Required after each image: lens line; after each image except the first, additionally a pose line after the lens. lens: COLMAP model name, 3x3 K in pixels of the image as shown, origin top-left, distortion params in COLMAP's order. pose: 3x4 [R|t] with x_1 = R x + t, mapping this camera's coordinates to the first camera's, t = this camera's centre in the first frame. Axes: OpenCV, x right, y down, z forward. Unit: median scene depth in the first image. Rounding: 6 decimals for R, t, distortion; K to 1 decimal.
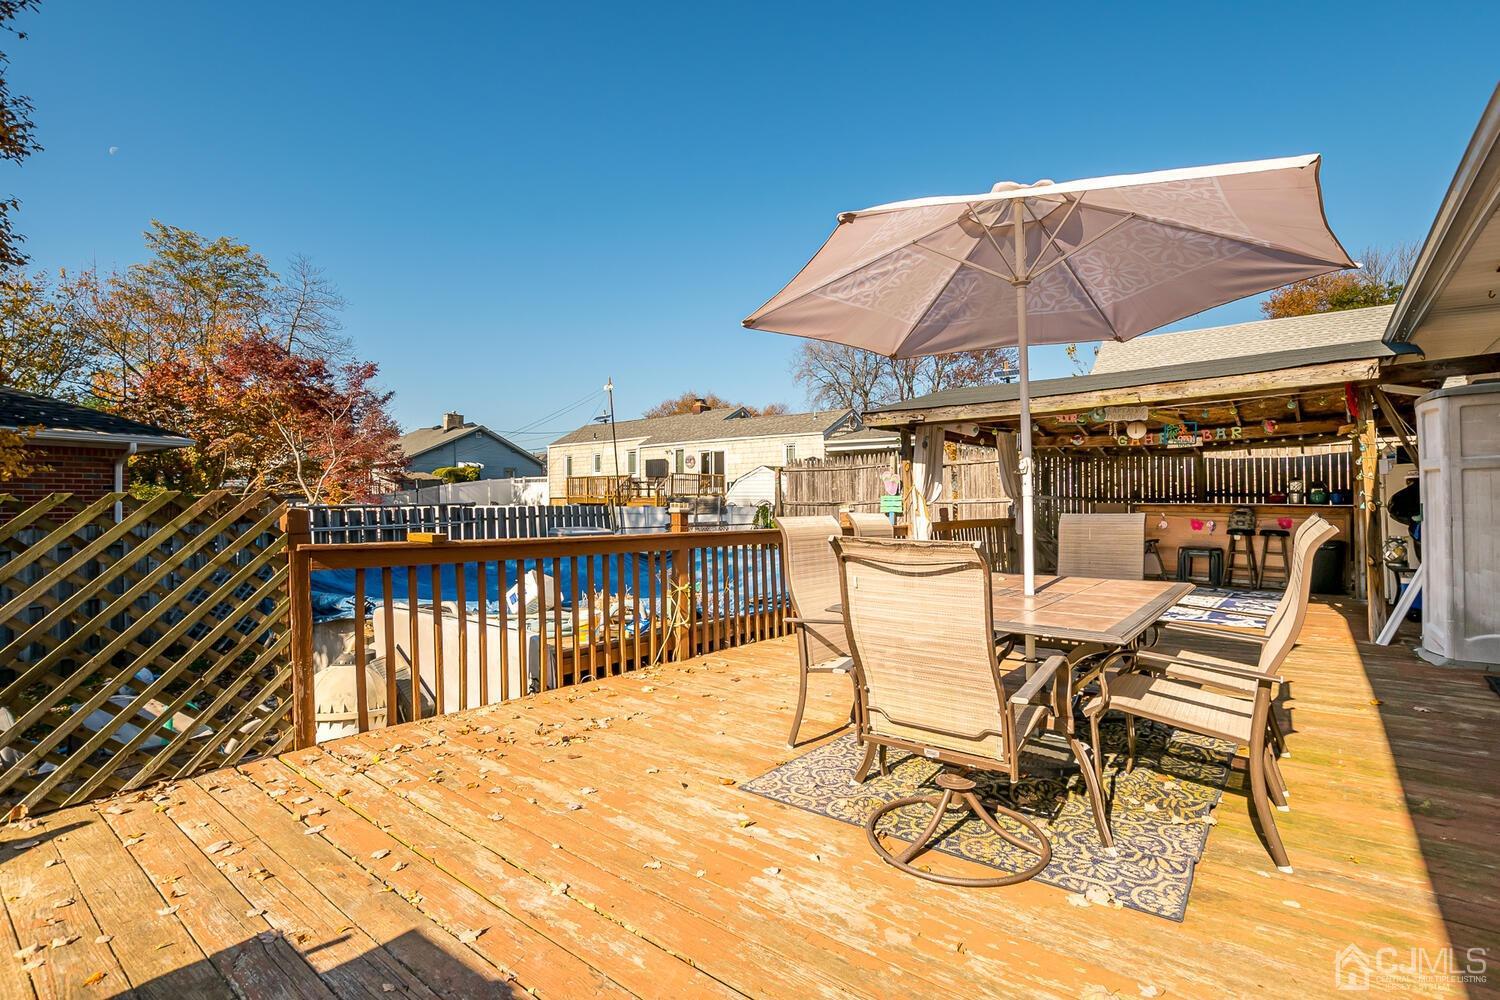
lens RADIAL K [[697.7, 0, 774.5], [0, 697.7, 503.0], [0, 0, 1]] dist [-0.000560, -0.000090]
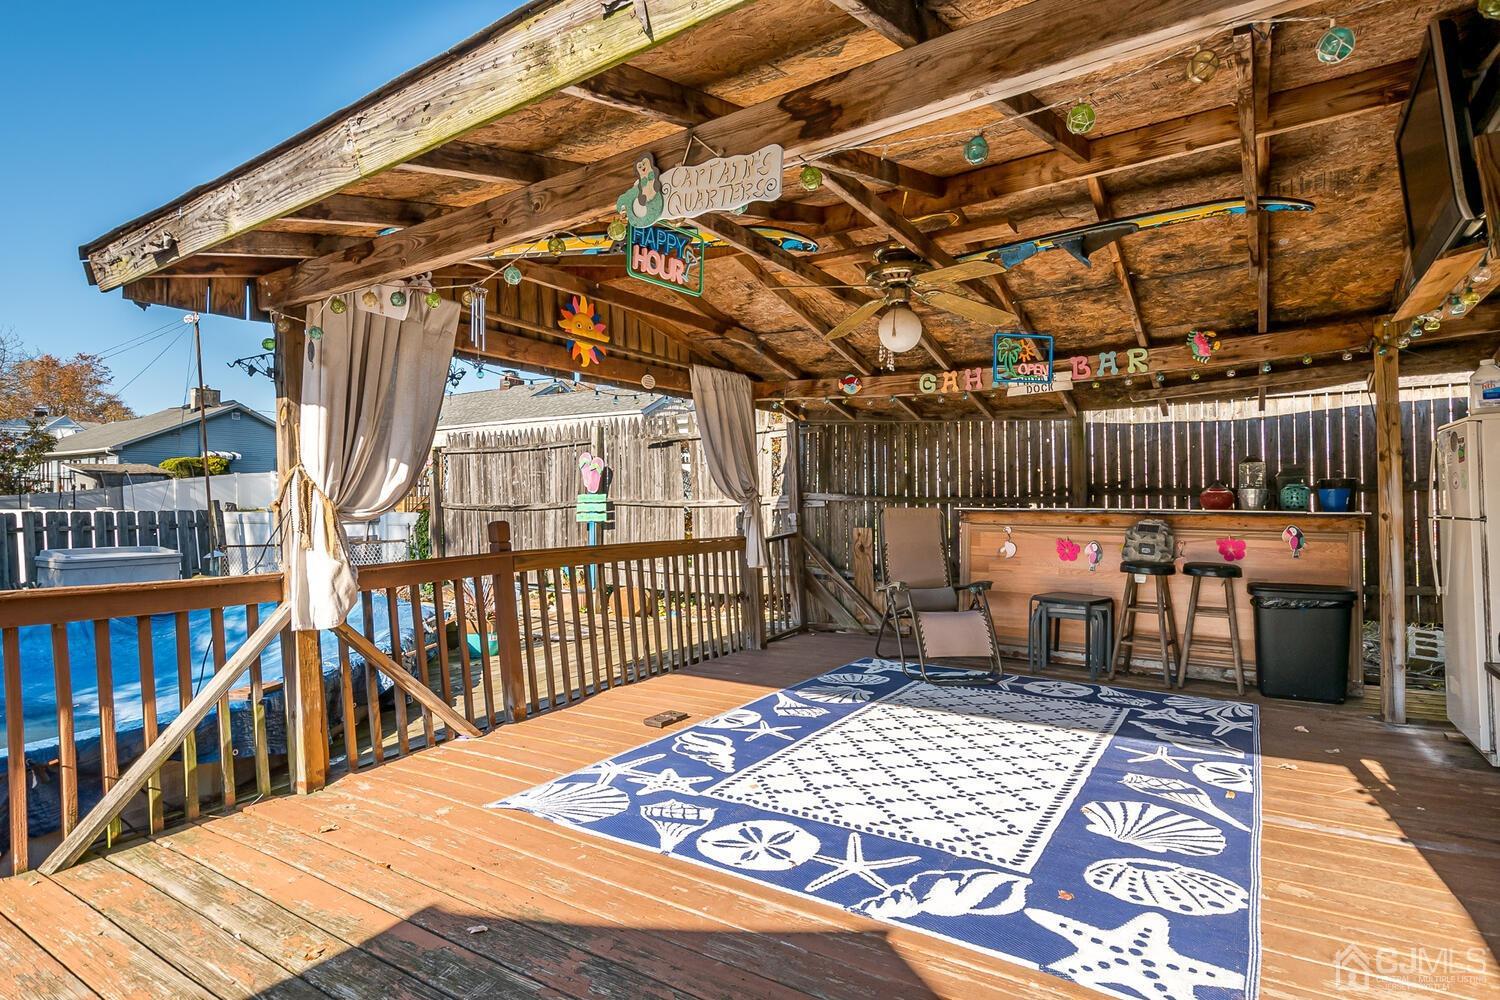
lens RADIAL K [[818.8, 0, 724.5], [0, 818.8, 505.4], [0, 0, 1]] dist [-0.009328, 0.002223]
pose [[0.995341, -0.002141, 0.096390, 0.314061], [0.001802, 0.999992, 0.003611, -0.004427], [-0.096397, -0.003420, 0.995337, 0.452191]]
